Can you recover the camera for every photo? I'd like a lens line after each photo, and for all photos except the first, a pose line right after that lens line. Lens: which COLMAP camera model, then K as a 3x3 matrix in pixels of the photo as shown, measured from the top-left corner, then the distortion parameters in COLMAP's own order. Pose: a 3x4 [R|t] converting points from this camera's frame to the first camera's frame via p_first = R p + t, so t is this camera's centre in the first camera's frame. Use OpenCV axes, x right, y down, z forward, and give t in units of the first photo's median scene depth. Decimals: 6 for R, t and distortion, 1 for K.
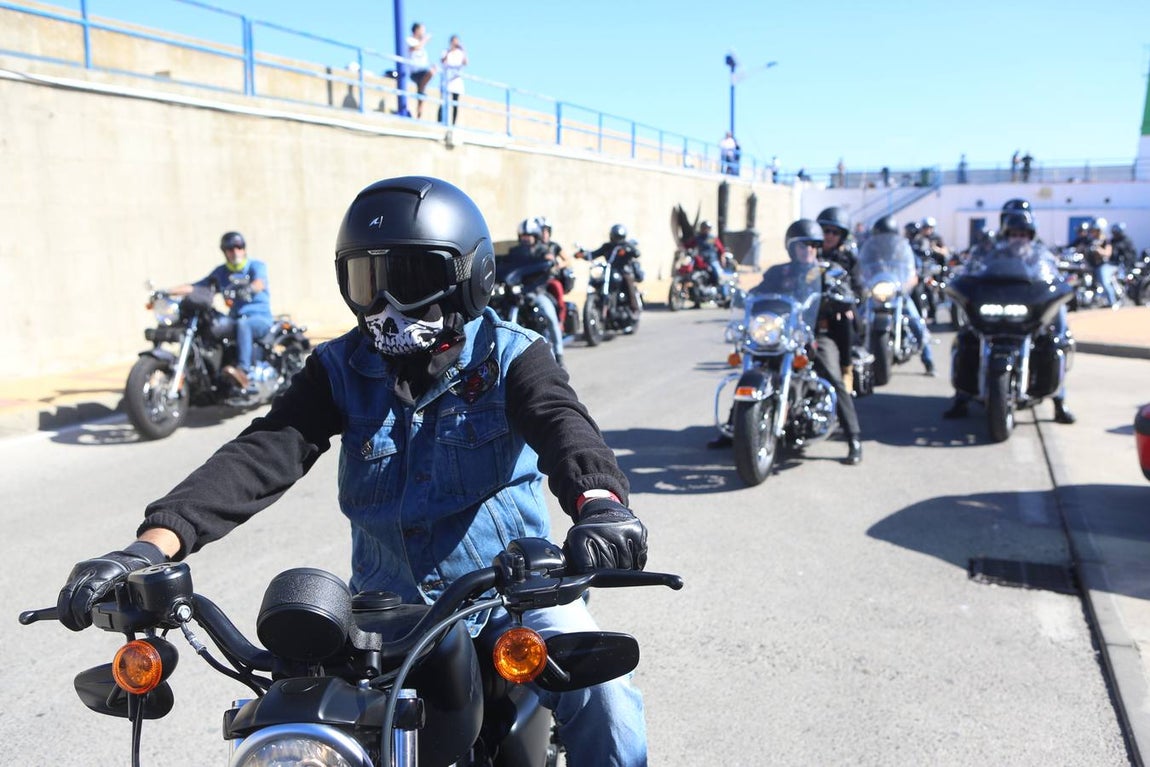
lens RADIAL K [[1051.2, 0, 575.0], [0, 1051.2, 383.5], [0, 0, 1]] dist [-0.040055, 0.015150]
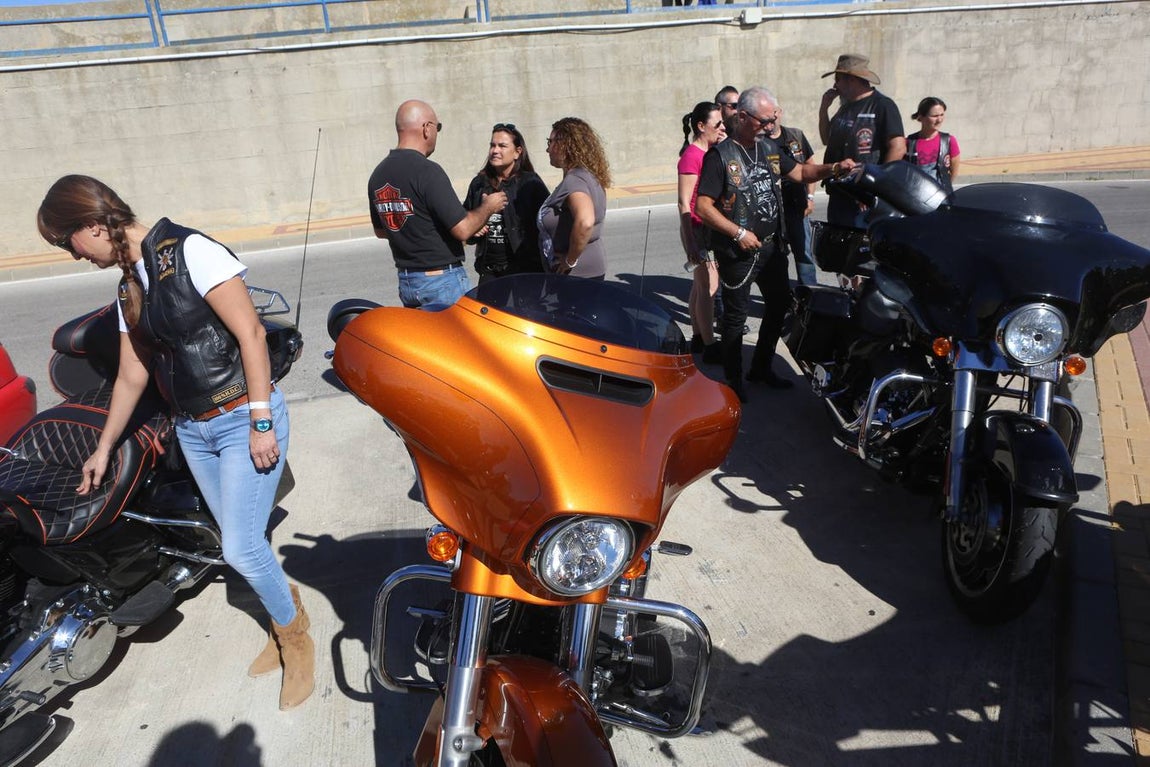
lens RADIAL K [[782.7, 0, 572.4], [0, 782.7, 386.8], [0, 0, 1]] dist [-0.104108, 0.071307]
pose [[0.572065, 0.251608, -0.780663, 0.274127], [-0.053535, 0.961211, 0.270569, -0.038376], [0.818459, -0.112990, 0.563345, 0.197335]]
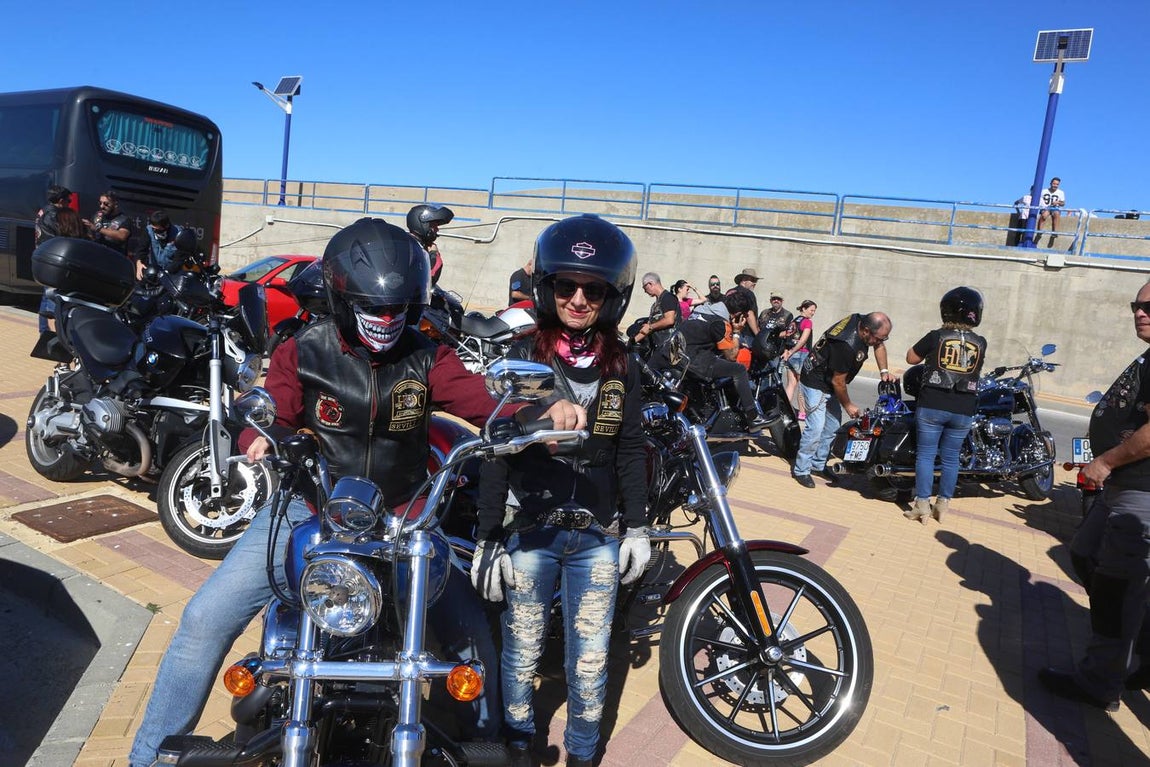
lens RADIAL K [[782.7, 0, 572.4], [0, 782.7, 386.8], [0, 0, 1]] dist [-0.104108, 0.071307]
pose [[-0.154441, 0.142965, -0.977604, 0.507598], [-0.253817, 0.950526, 0.179103, -0.057043], [0.954843, 0.275794, -0.110513, 0.318722]]
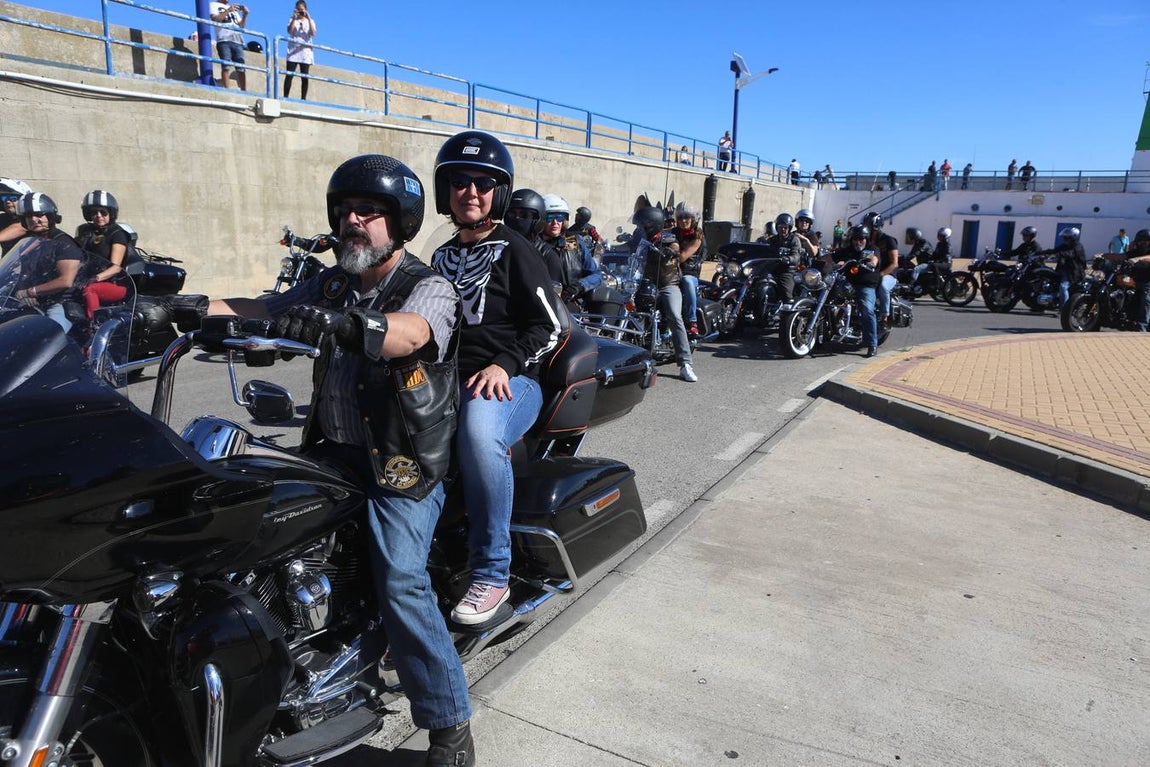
lens RADIAL K [[782.7, 0, 572.4], [0, 782.7, 386.8], [0, 0, 1]] dist [-0.104108, 0.071307]
pose [[0.988275, 0.062360, -0.139370, 0.140918], [-0.052611, 0.995974, 0.072576, -0.030602], [0.143335, -0.064392, 0.987577, 0.202111]]
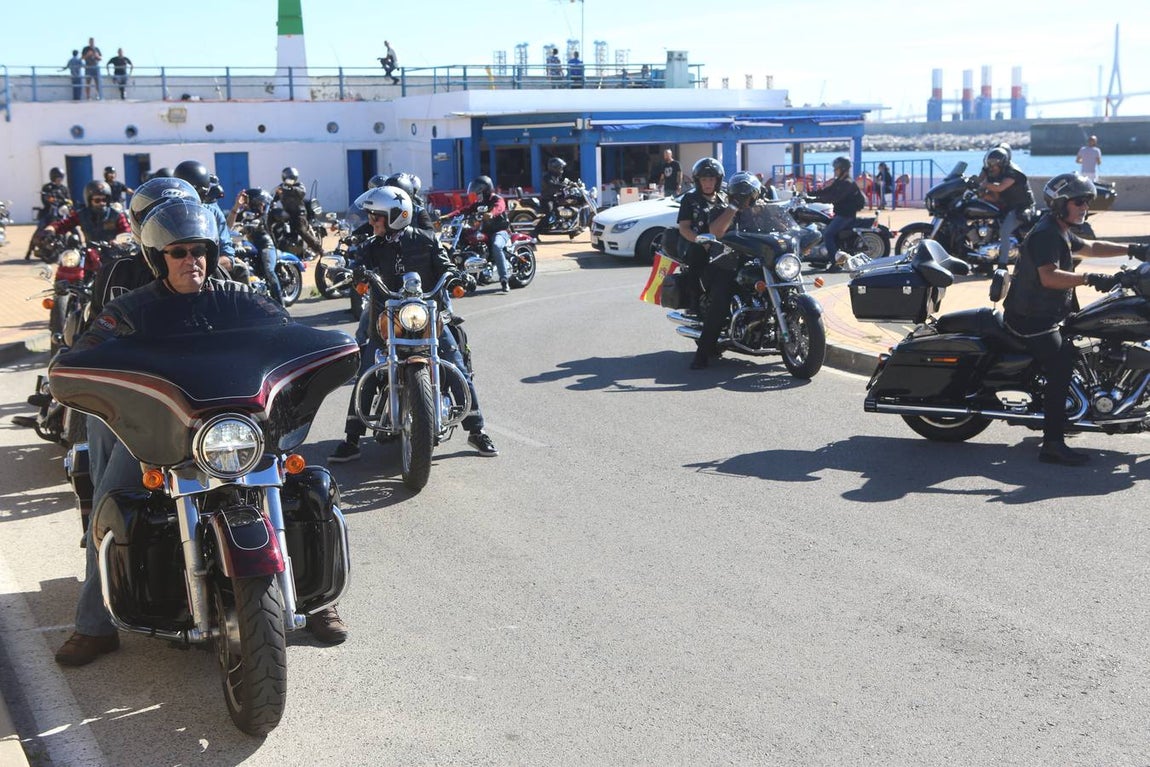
lens RADIAL K [[1601.8, 0, 575.0], [0, 1601.8, 383.5], [0, 0, 1]] dist [0.008859, -0.007346]
pose [[0.687000, -0.106430, 0.718821, -0.165543], [0.116000, 0.992593, 0.036101, -0.039500], [-0.717338, 0.058582, 0.694258, 0.219460]]
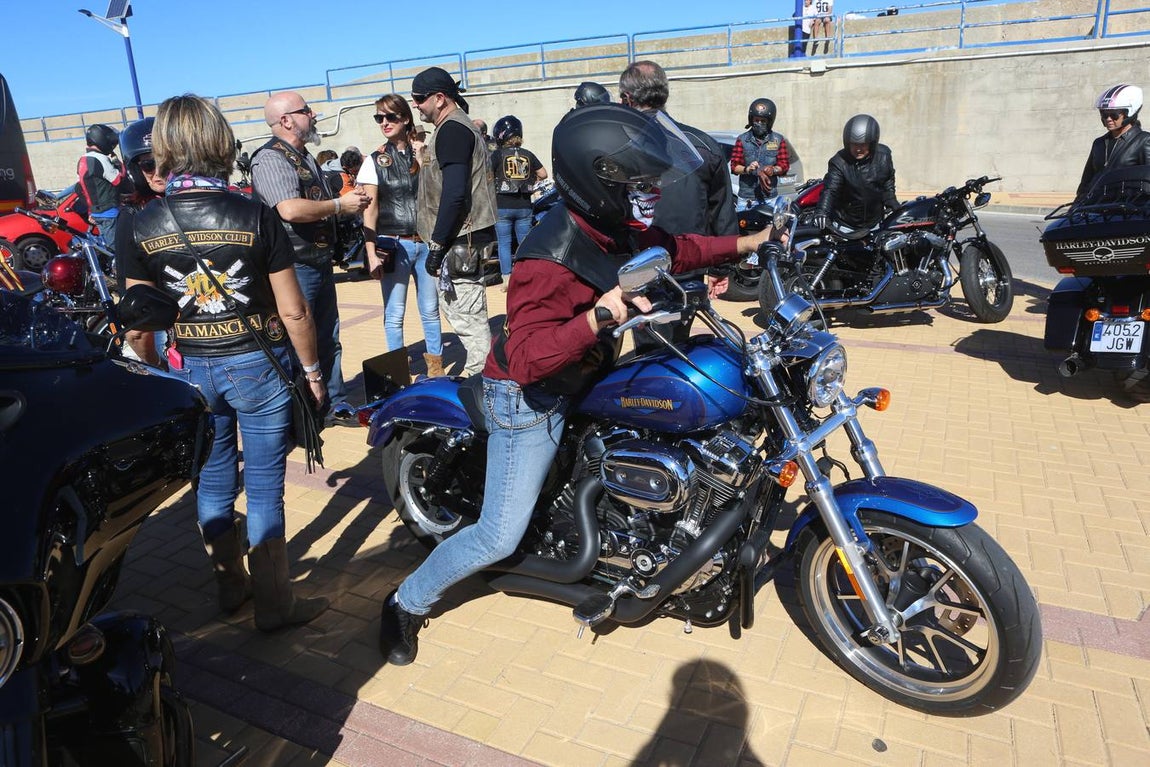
lens RADIAL K [[782.7, 0, 572.4], [0, 782.7, 386.8], [0, 0, 1]] dist [-0.104108, 0.071307]
pose [[-0.082533, 0.316260, -0.945076, 0.563365], [-0.102777, 0.940554, 0.323722, -0.071094], [0.991274, 0.123850, -0.045123, 0.427778]]
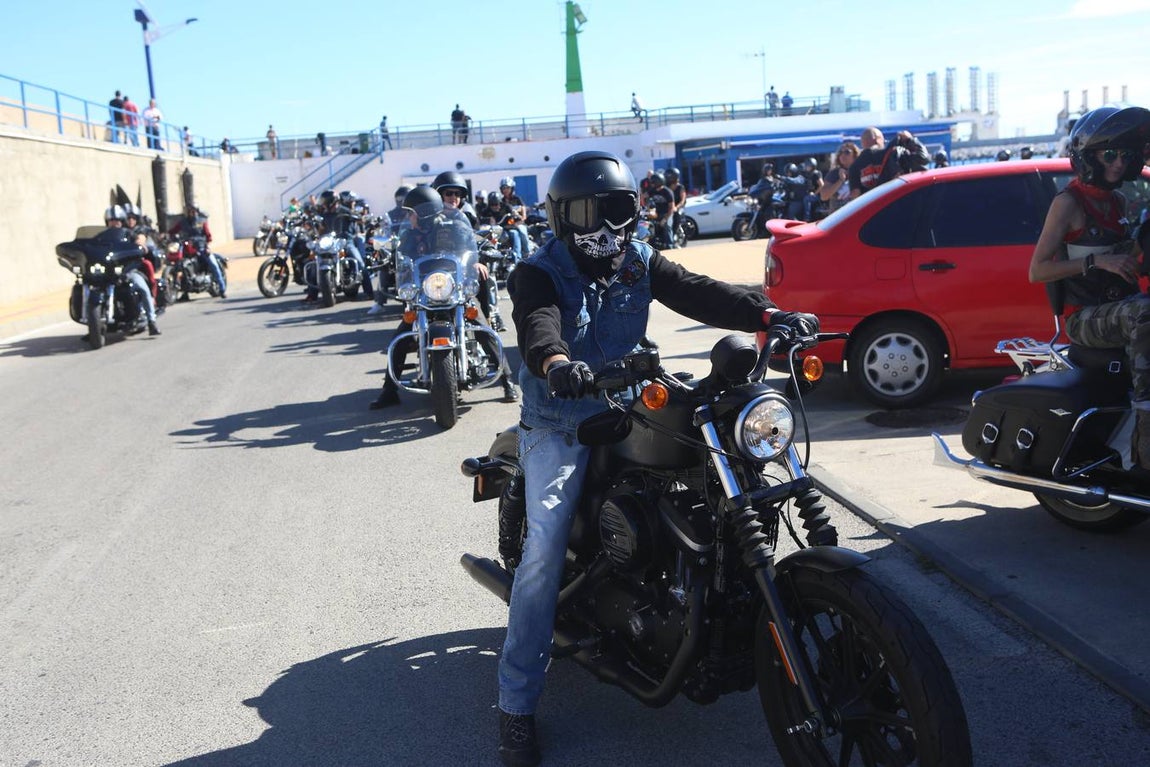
lens RADIAL K [[1225.0, 0, 575.0], [0, 1225.0, 383.5], [0, 0, 1]] dist [-0.072755, 0.128722]
pose [[0.871215, -0.127736, 0.473991, -0.063501], [0.128608, 0.991219, 0.030736, 0.005675], [-0.473755, 0.034181, 0.879993, -0.039849]]
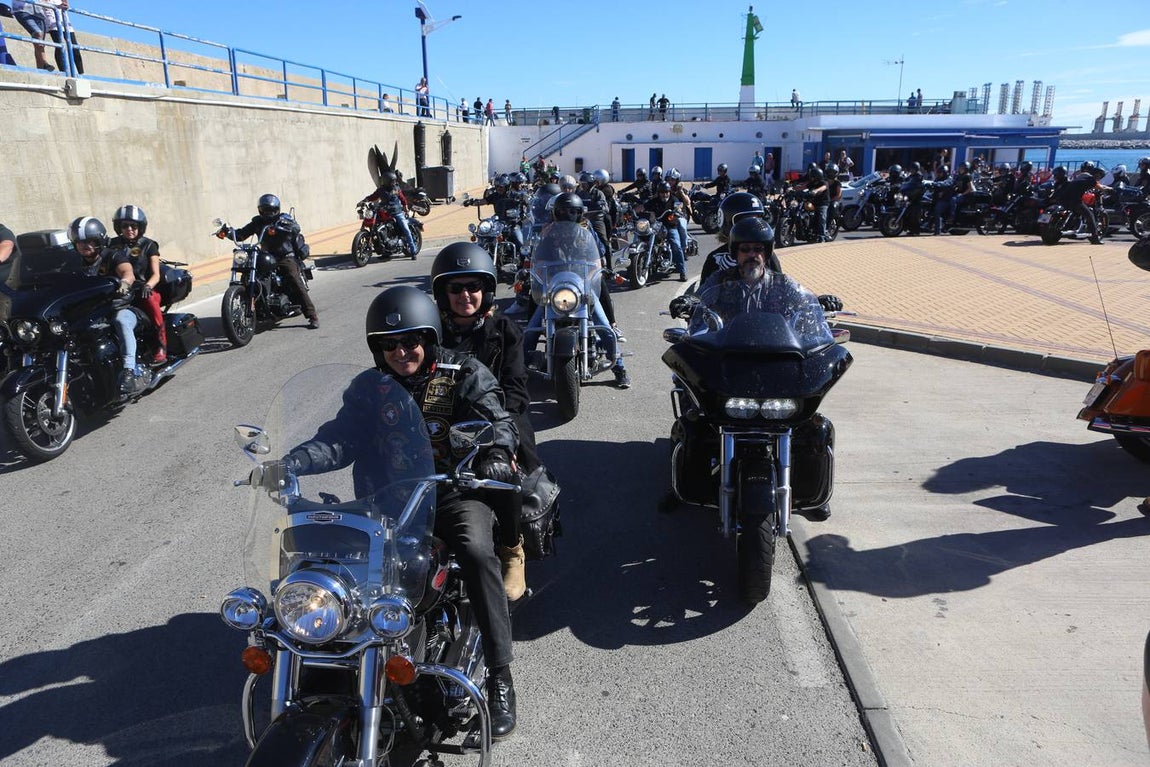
lens RADIAL K [[782.7, 0, 572.4], [0, 782.7, 386.8], [0, 0, 1]] dist [-0.104108, 0.071307]
pose [[0.954079, -0.093853, 0.284472, 0.040811], [0.050378, 0.986397, 0.156471, -0.038068], [-0.295287, -0.134955, 0.945829, 0.141489]]
